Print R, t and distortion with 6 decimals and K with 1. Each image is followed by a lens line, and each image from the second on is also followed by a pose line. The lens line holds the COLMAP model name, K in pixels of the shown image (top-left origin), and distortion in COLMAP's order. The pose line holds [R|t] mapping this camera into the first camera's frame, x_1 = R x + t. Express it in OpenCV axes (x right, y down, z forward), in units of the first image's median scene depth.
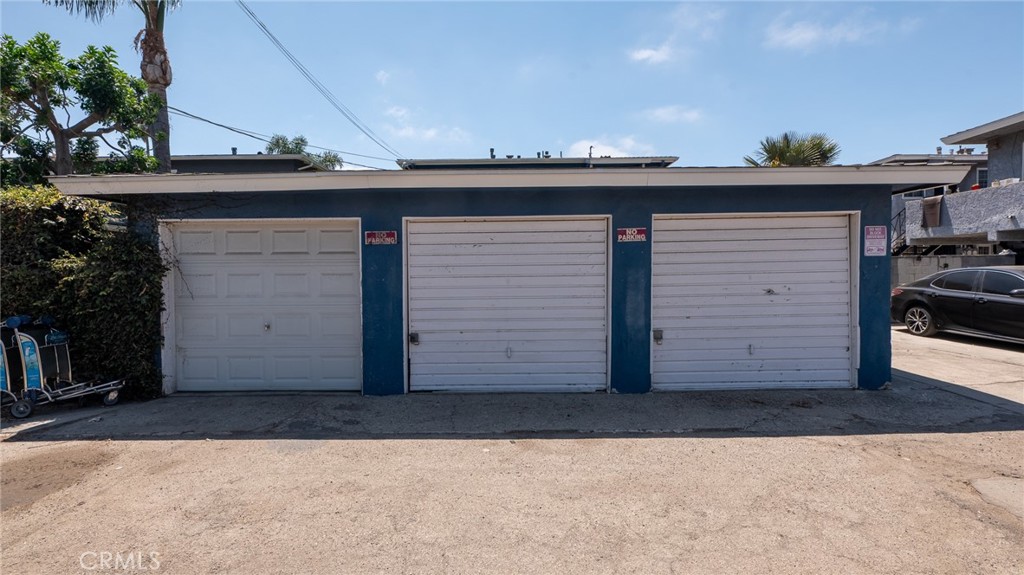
lens RADIAL K [[456.6, 0, 515.4], [0, 456.6, 285.1], [0, 0, 1]] dist [0.000029, -0.000354]
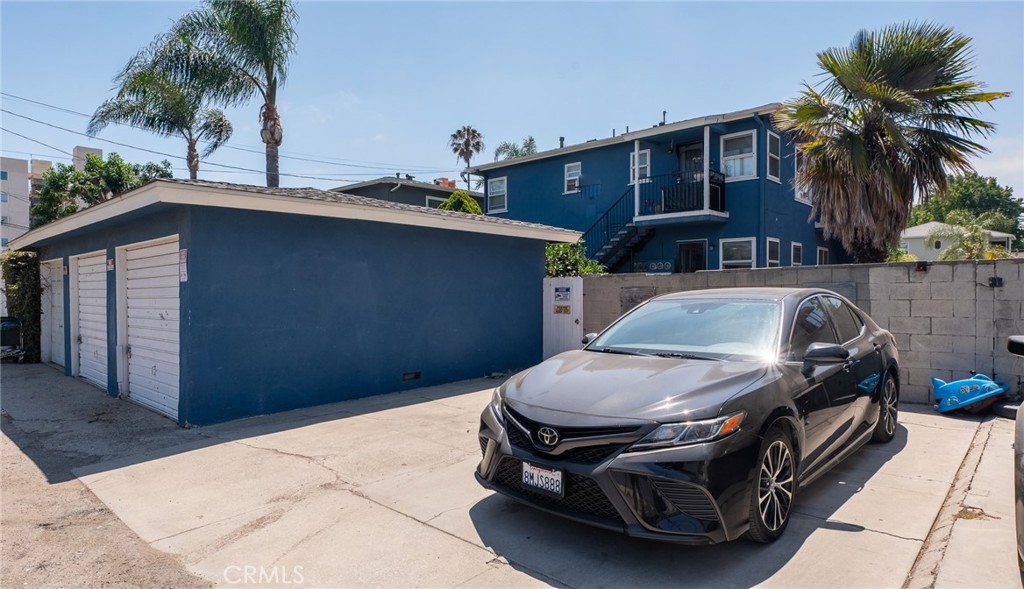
lens RADIAL K [[580.4, 0, 505.4], [0, 580.4, 294.5], [0, 0, 1]] dist [0.000257, -0.000554]
pose [[0.733872, 0.013149, -0.679161, 2.019157], [-0.016876, 0.999857, 0.001124, -0.050140], [0.679078, 0.010637, 0.733989, 0.566100]]
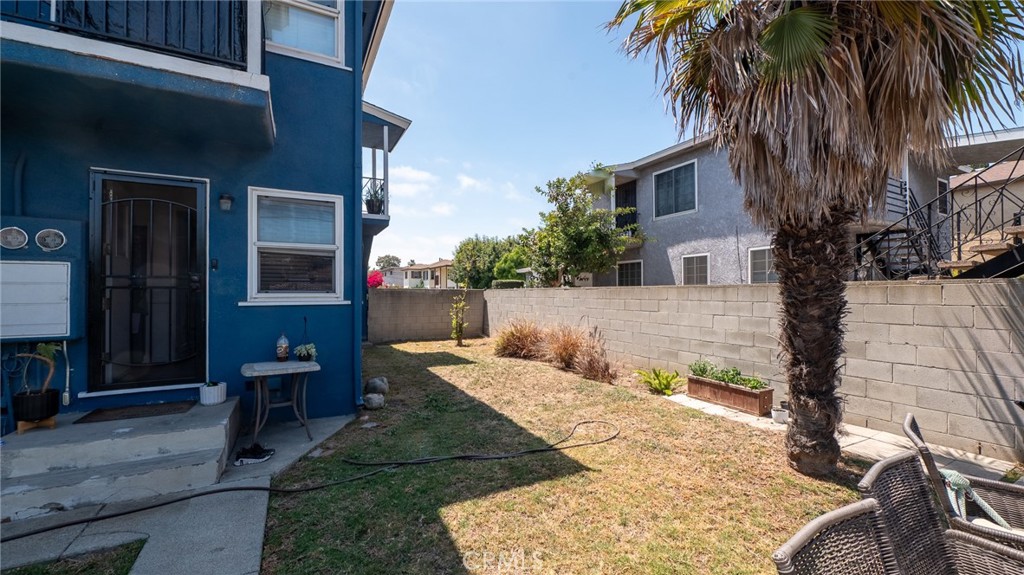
lens RADIAL K [[405.5, 0, 511.2], [0, 405.5, 290.9], [0, 0, 1]] dist [0.000533, -0.000001]
pose [[0.883407, 0.012427, 0.468441, 0.937014], [0.000165, 0.999640, -0.026830, -0.109380], [-0.468606, 0.023779, 0.883087, 2.430187]]
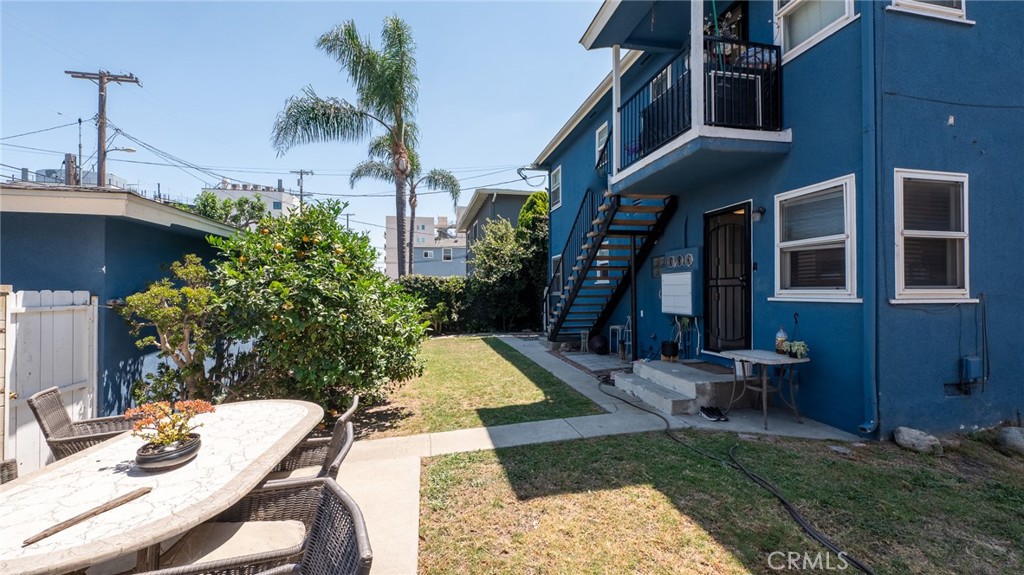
lens RADIAL K [[405.5, 0, 509.4], [0, 405.5, 288.3], [0, 0, 1]] dist [0.000533, -0.000001]
pose [[0.209695, 0.003771, -0.977759, 1.609548], [-0.015833, 0.999875, 0.000461, -0.120771], [0.977639, 0.015384, 0.209729, 2.607456]]
